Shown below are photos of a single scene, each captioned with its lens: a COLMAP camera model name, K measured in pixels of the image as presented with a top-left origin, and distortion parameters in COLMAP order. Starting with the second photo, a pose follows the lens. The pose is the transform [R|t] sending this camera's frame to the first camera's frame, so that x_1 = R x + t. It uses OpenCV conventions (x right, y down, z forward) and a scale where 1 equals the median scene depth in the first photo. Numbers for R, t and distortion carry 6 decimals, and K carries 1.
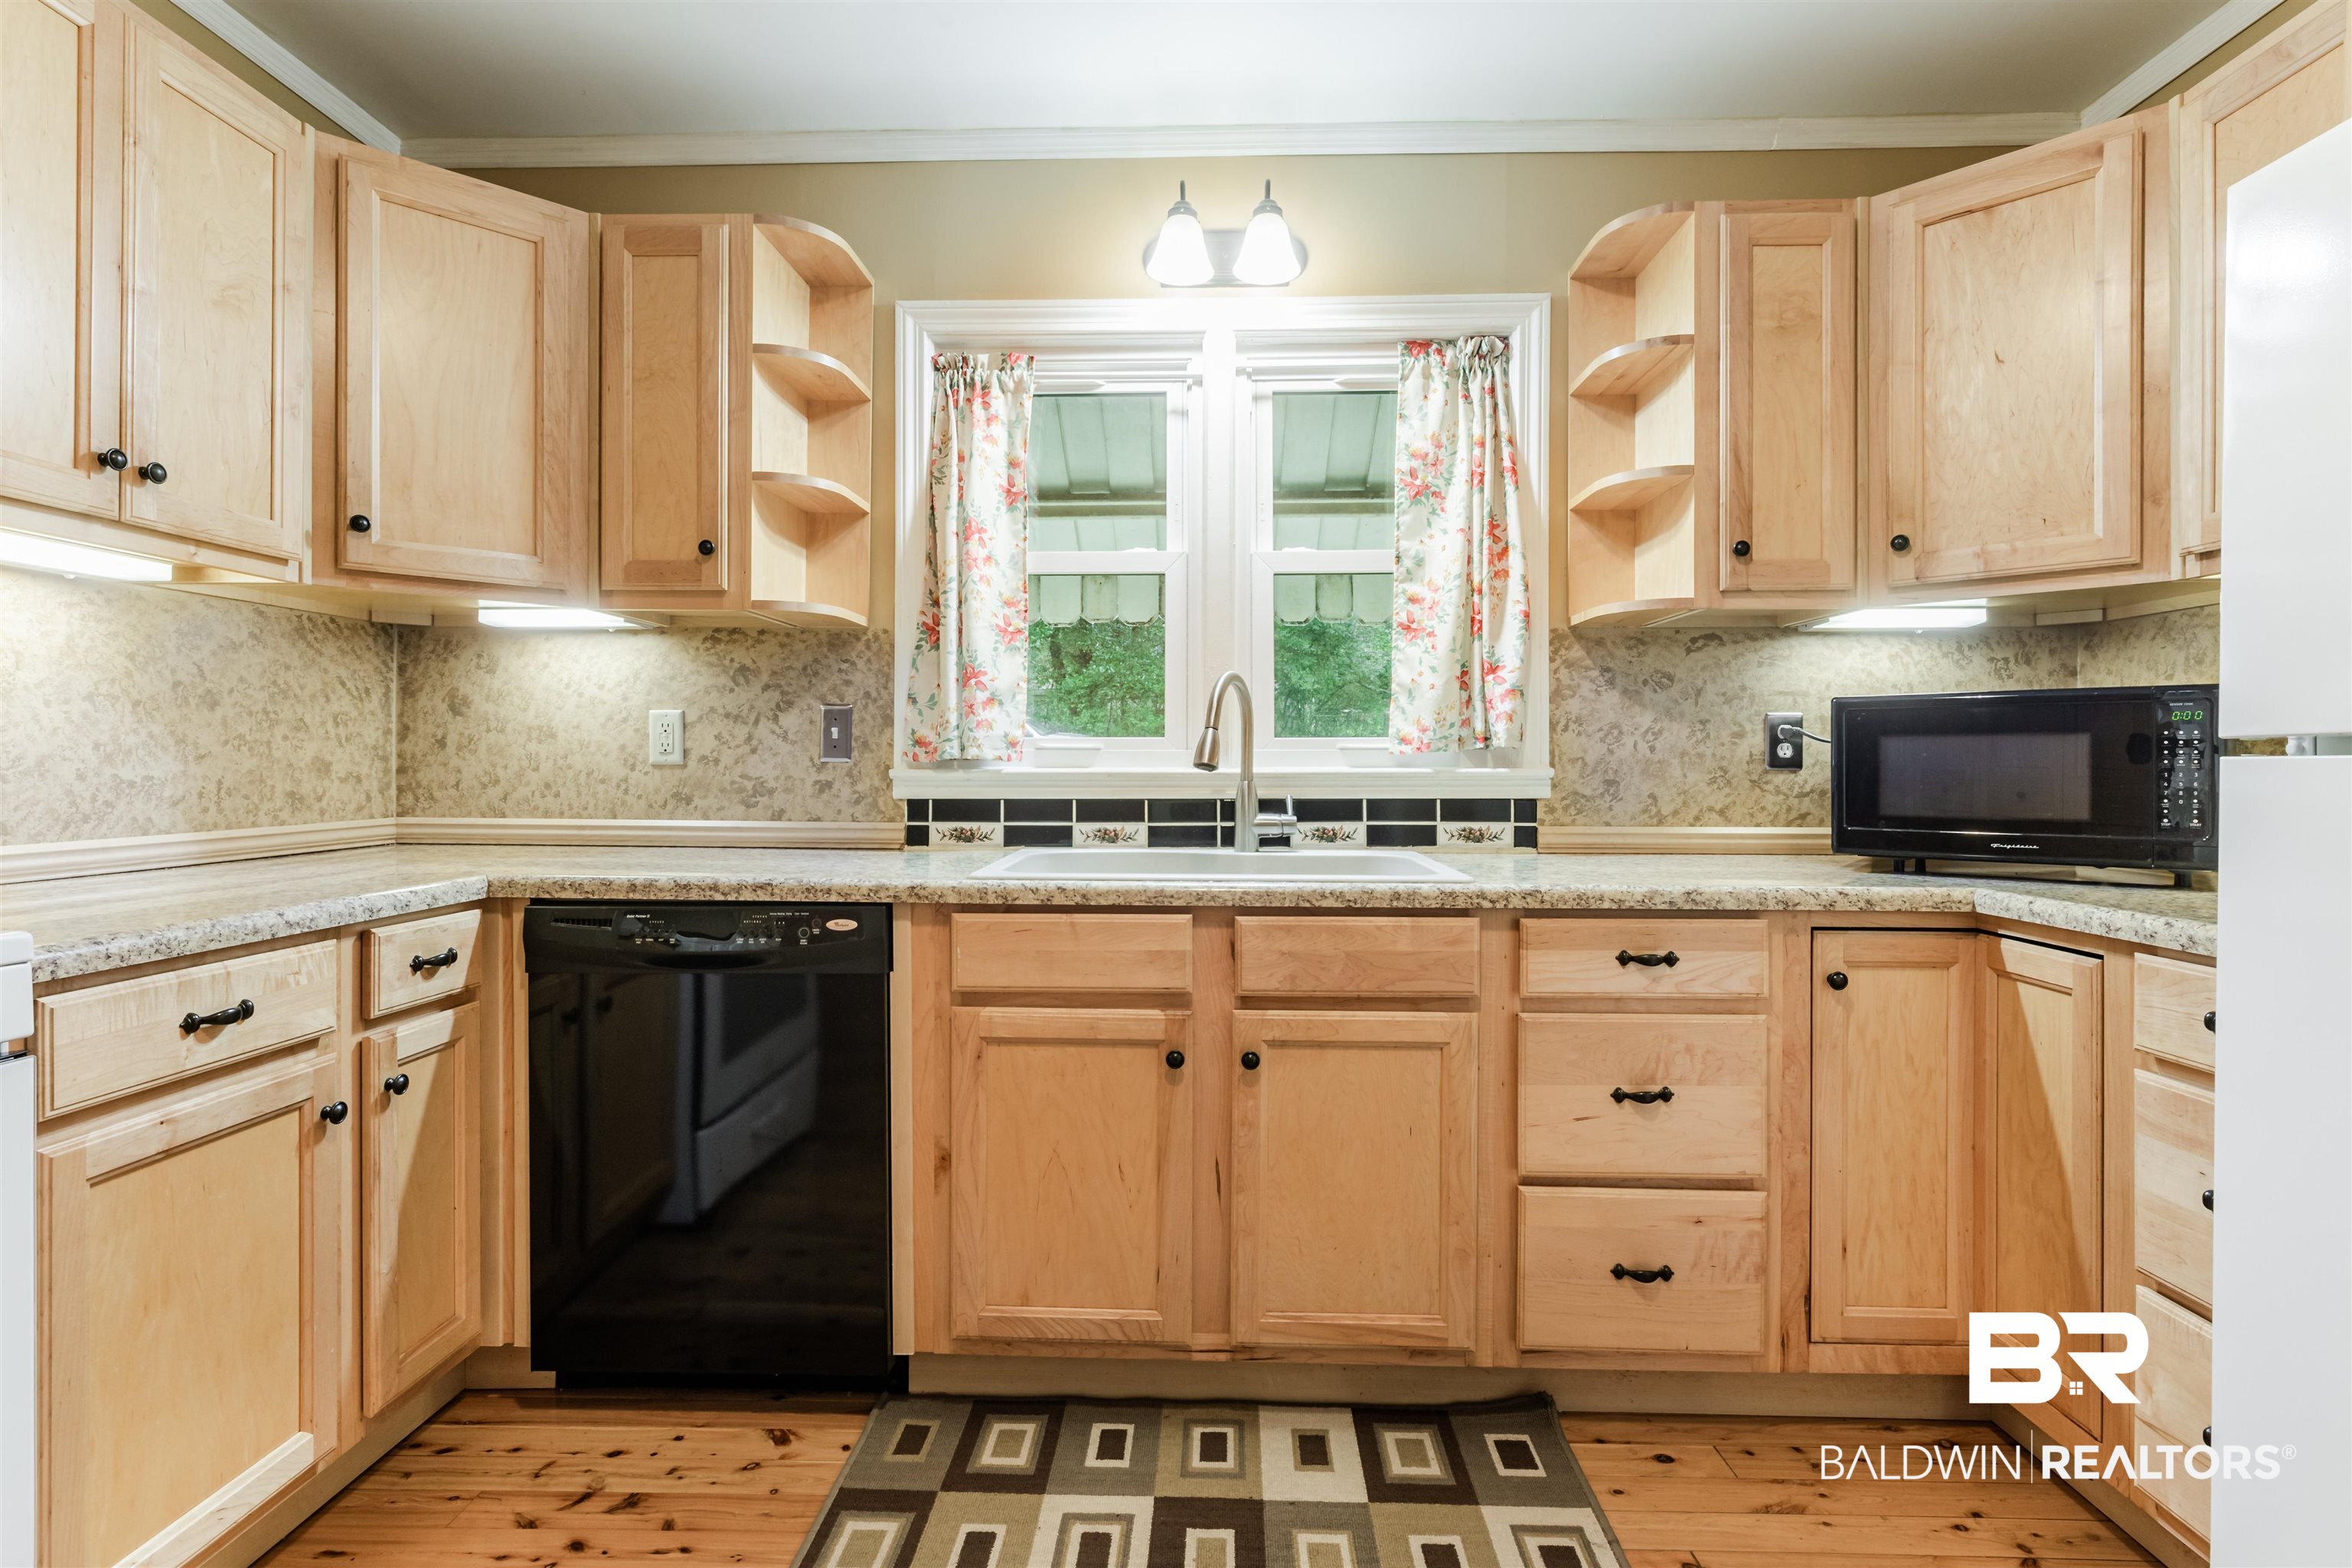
lens RADIAL K [[1135.0, 0, 1183.9], [0, 1135.0, 768.6], [0, 0, 1]] dist [-0.001338, -0.000129]
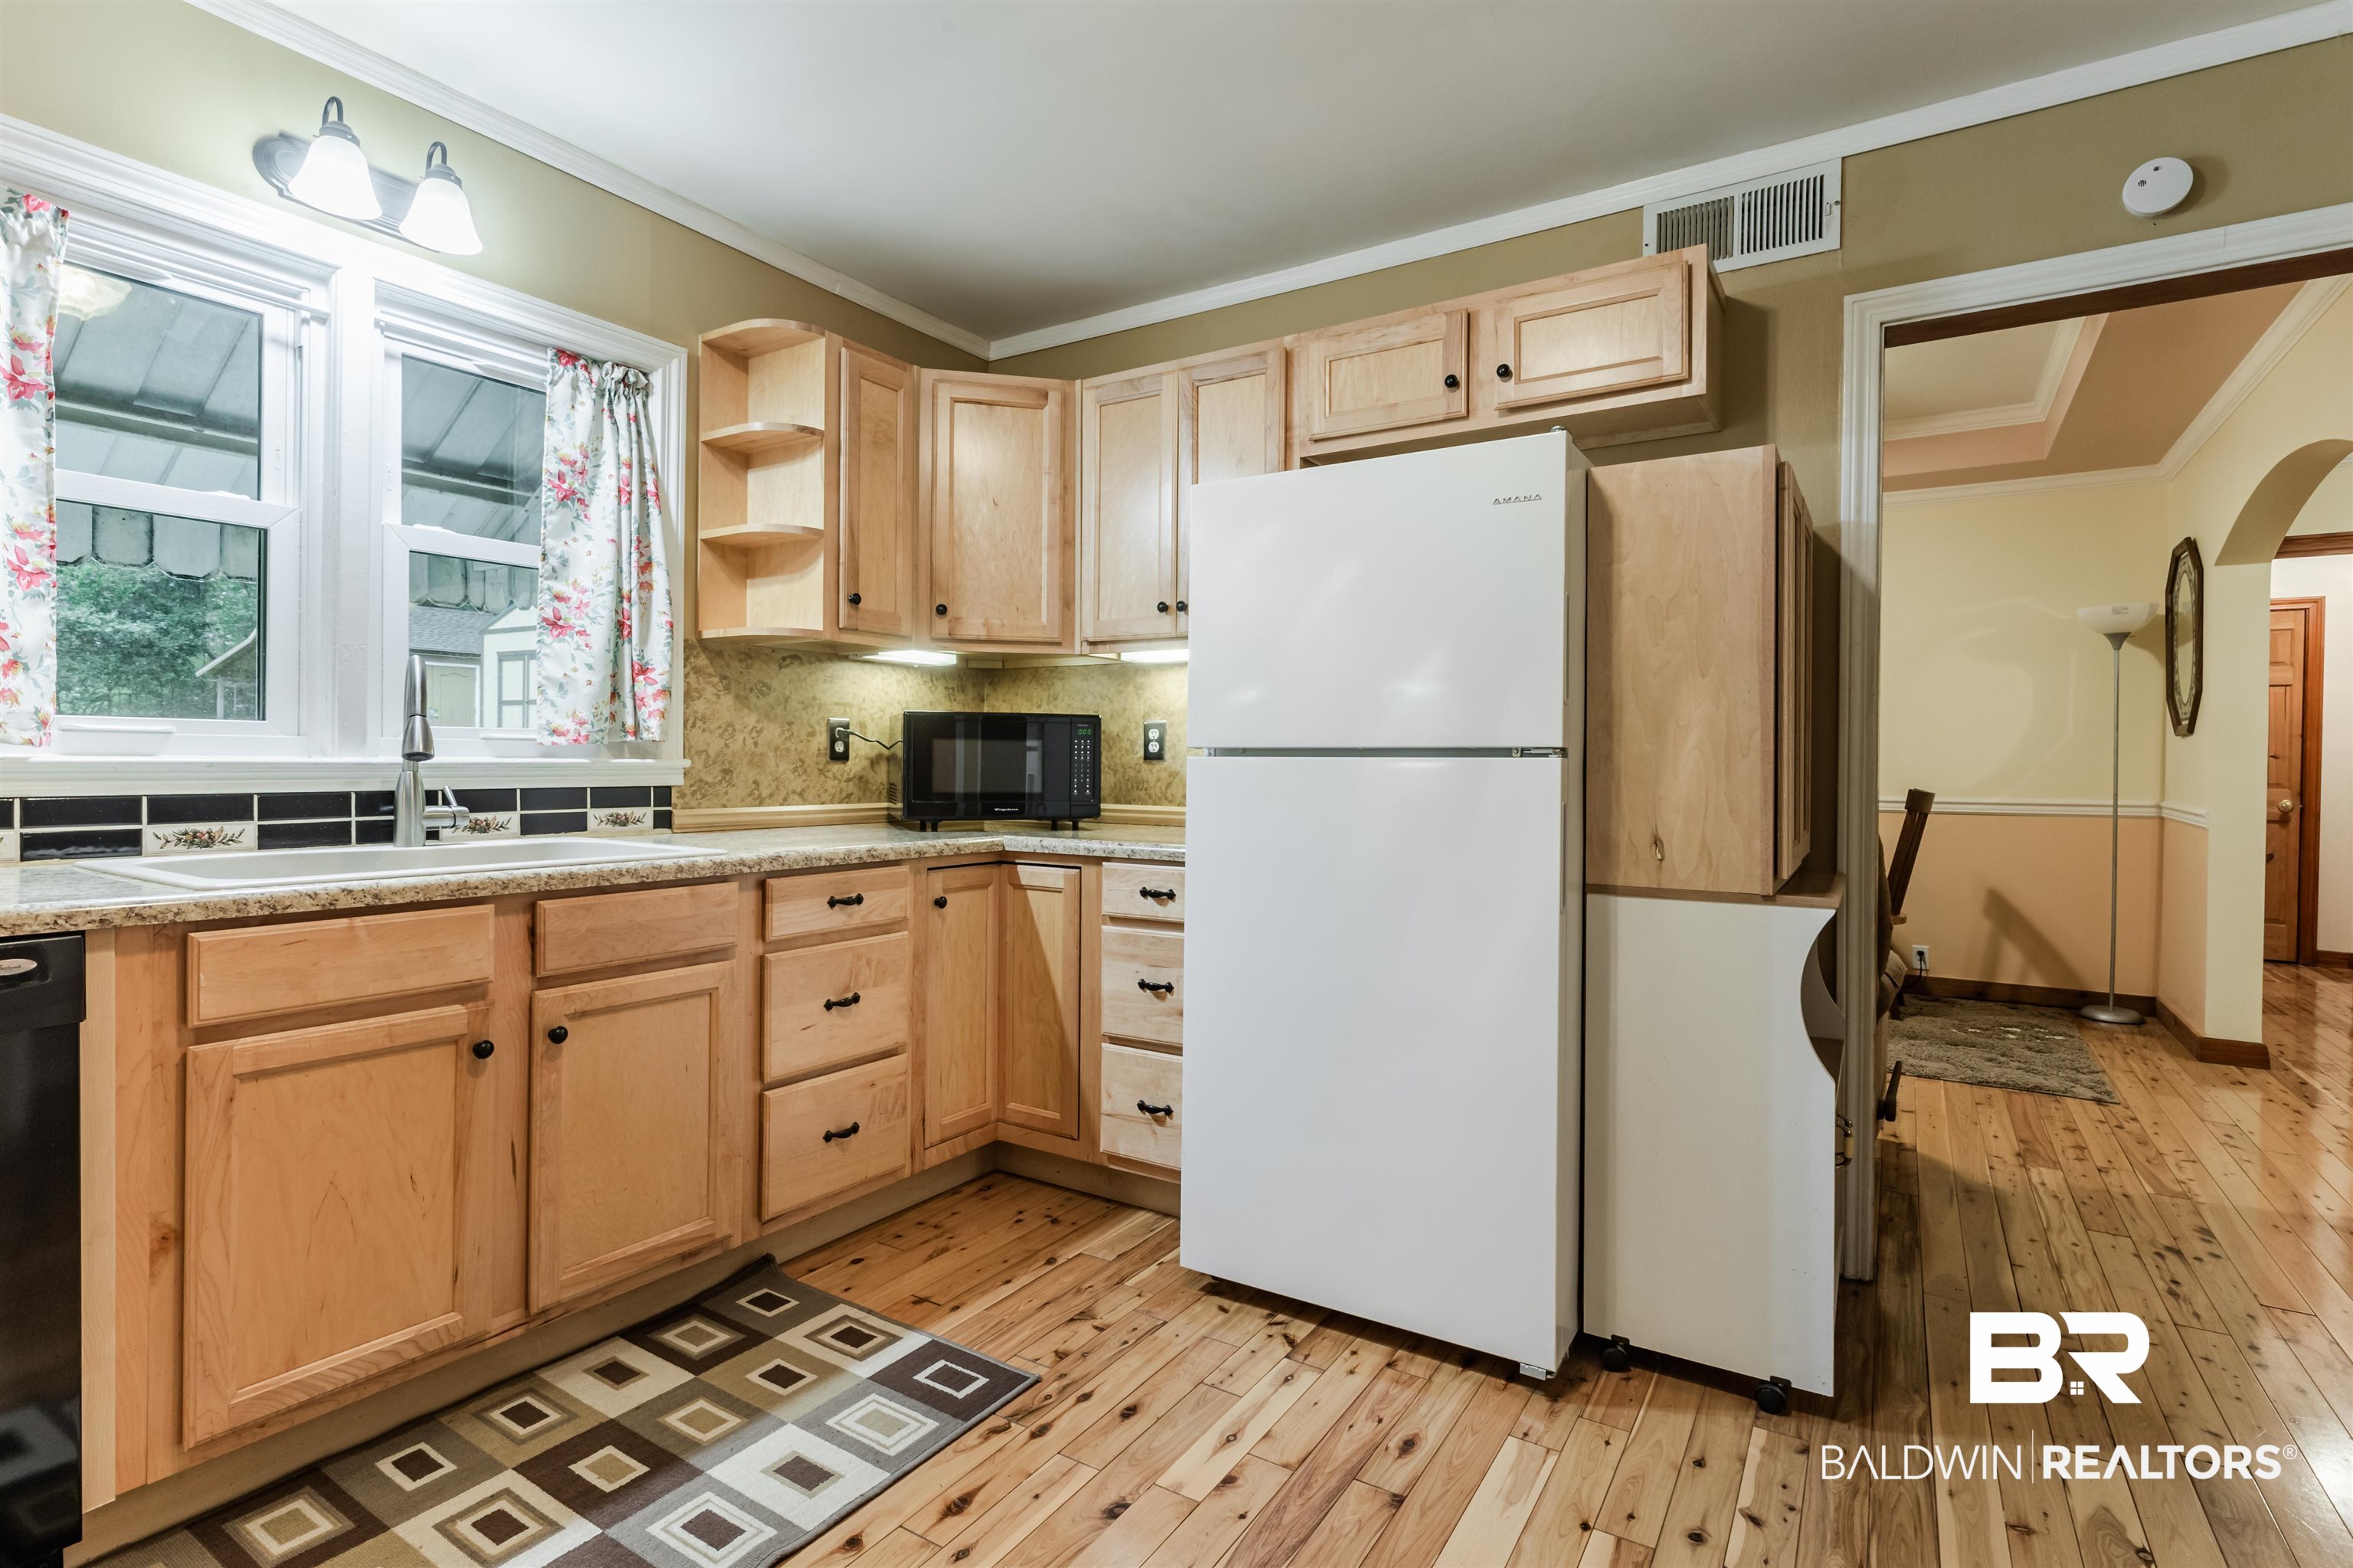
lens RADIAL K [[1135.5, 0, 1184.4], [0, 1135.5, 768.6], [0, 0, 1]] dist [-0.001338, -0.000129]
pose [[0.506822, -0.002438, 0.862047, -0.452680], [-0.005703, 0.999965, 0.006182, -0.000969], [-0.862032, -0.008050, 0.506790, -0.030490]]
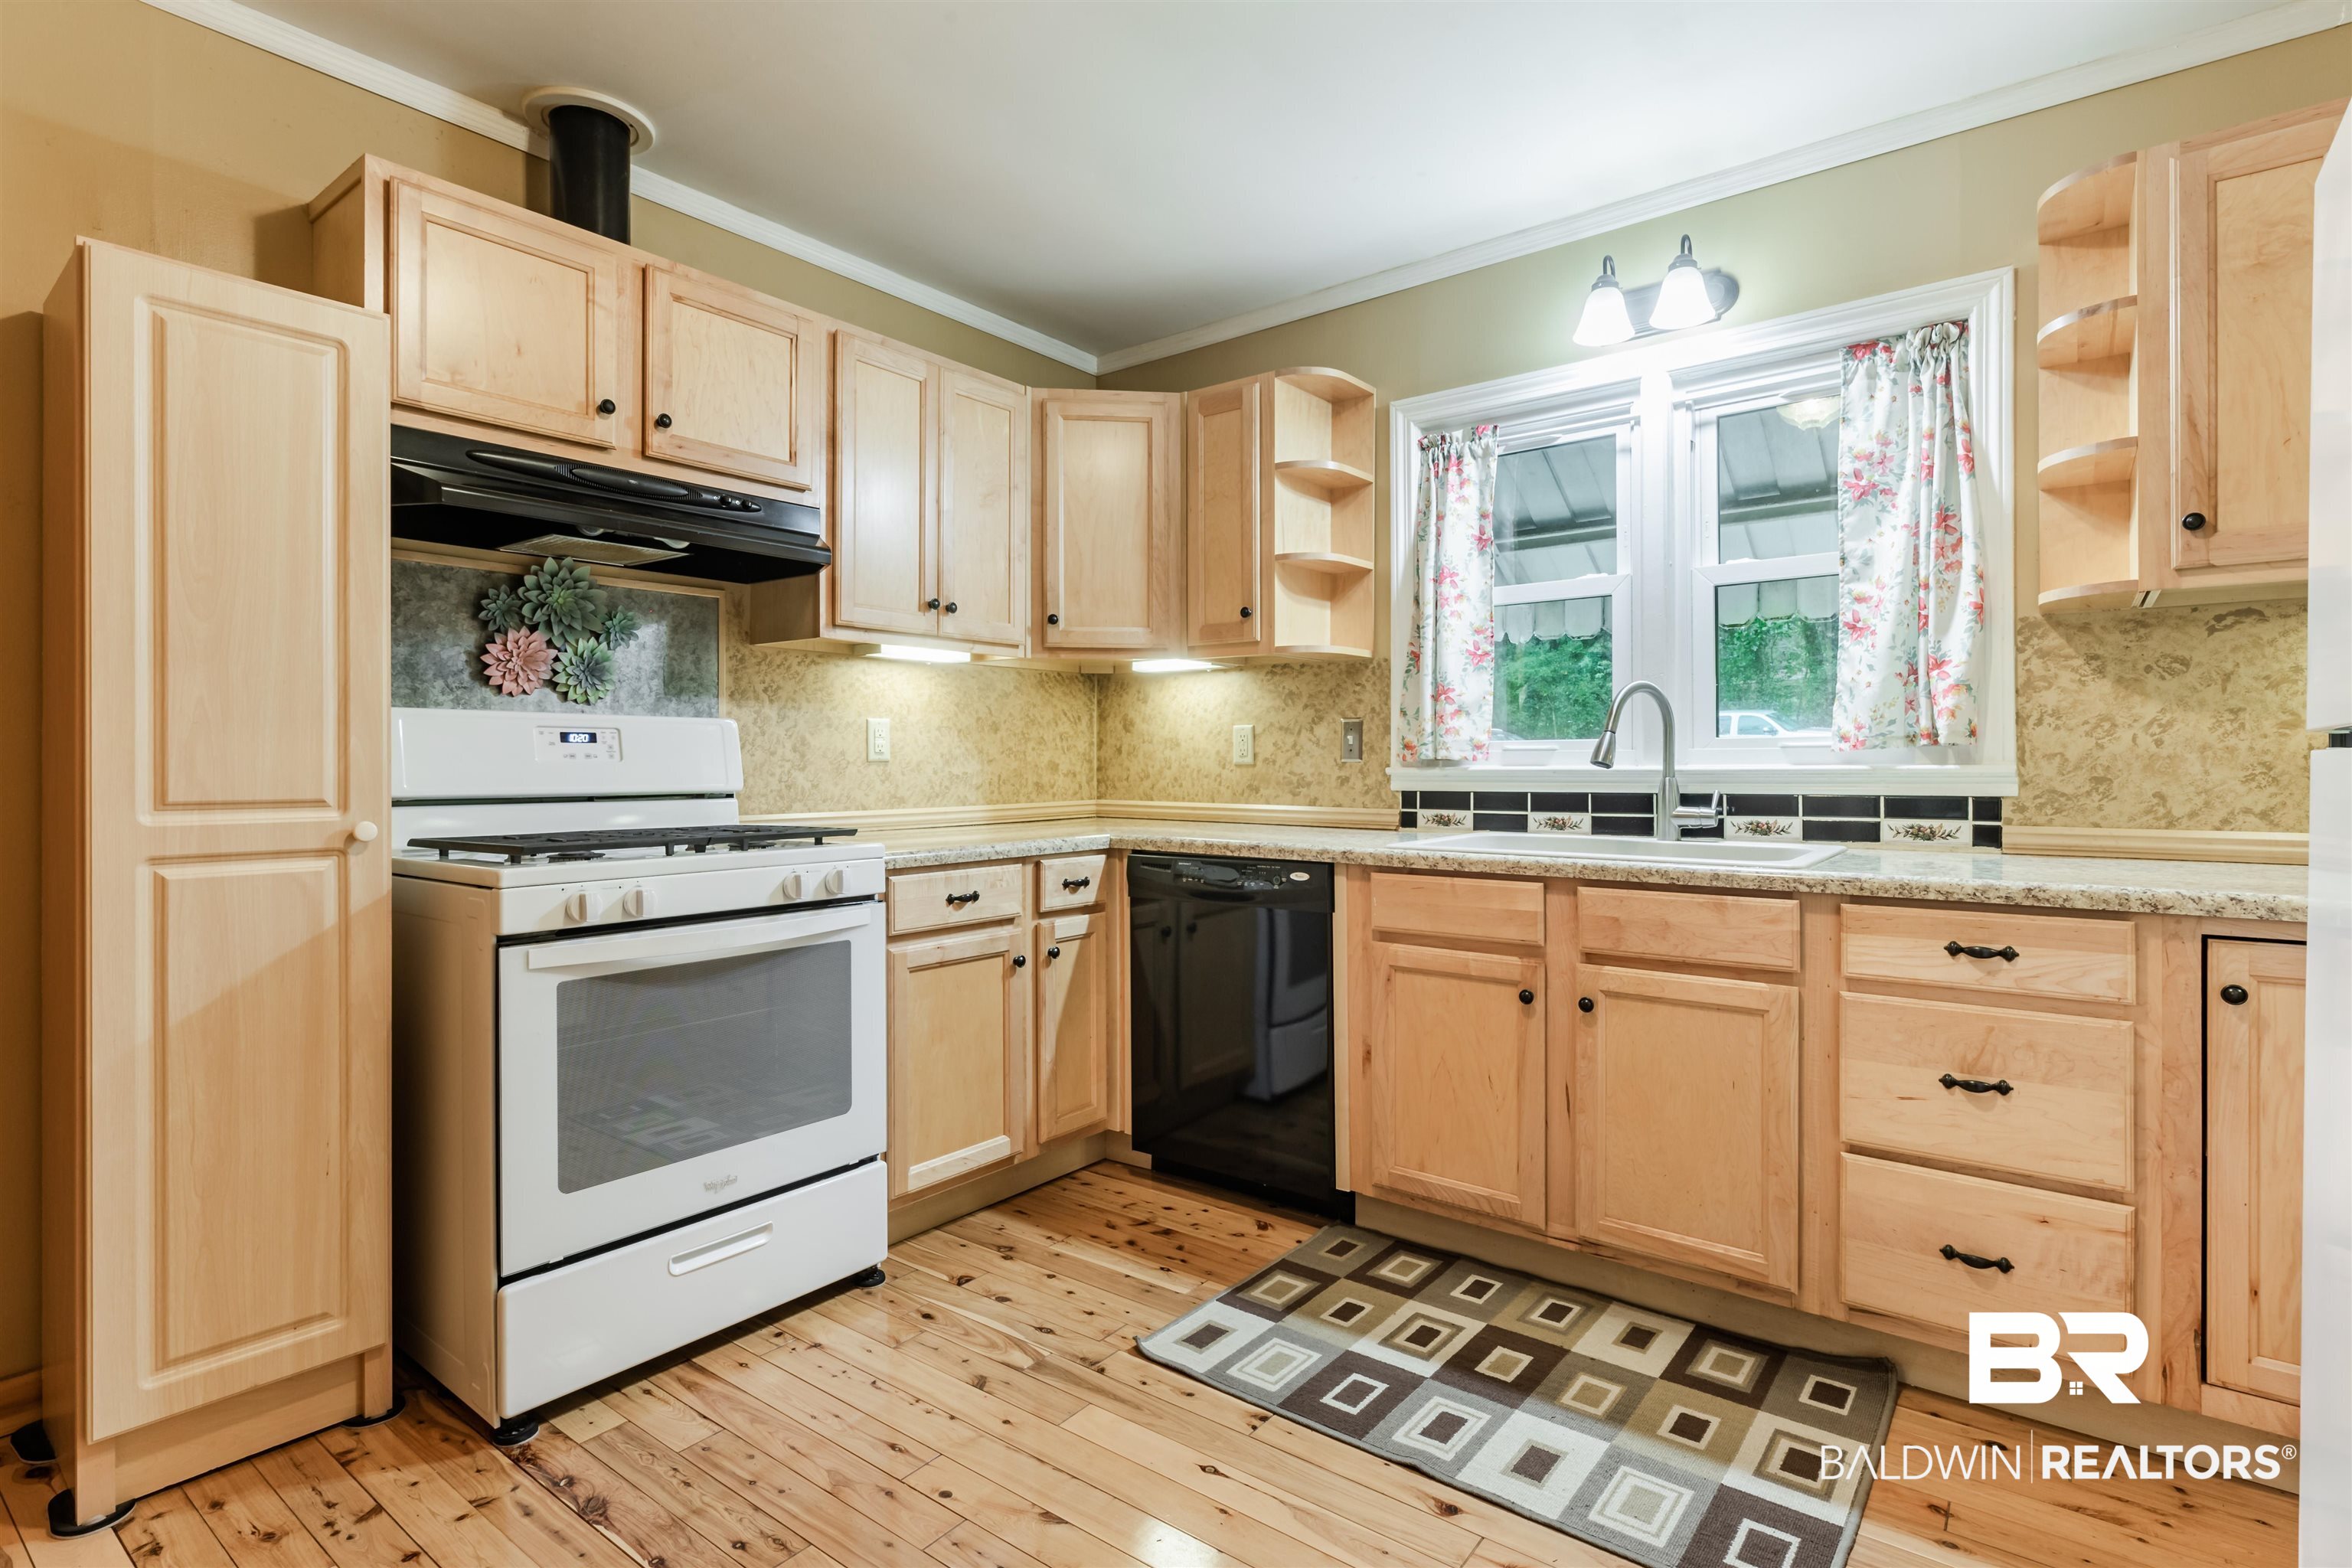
lens RADIAL K [[1160.7, 0, 1184.5], [0, 1160.7, 768.0], [0, 0, 1]] dist [0.001919, 0.000523]
pose [[0.806418, -0.002132, -0.591343, 0.365028], [0.002167, 0.999997, -0.000650, 0.001766], [0.591343, -0.000758, 0.806420, -0.214045]]
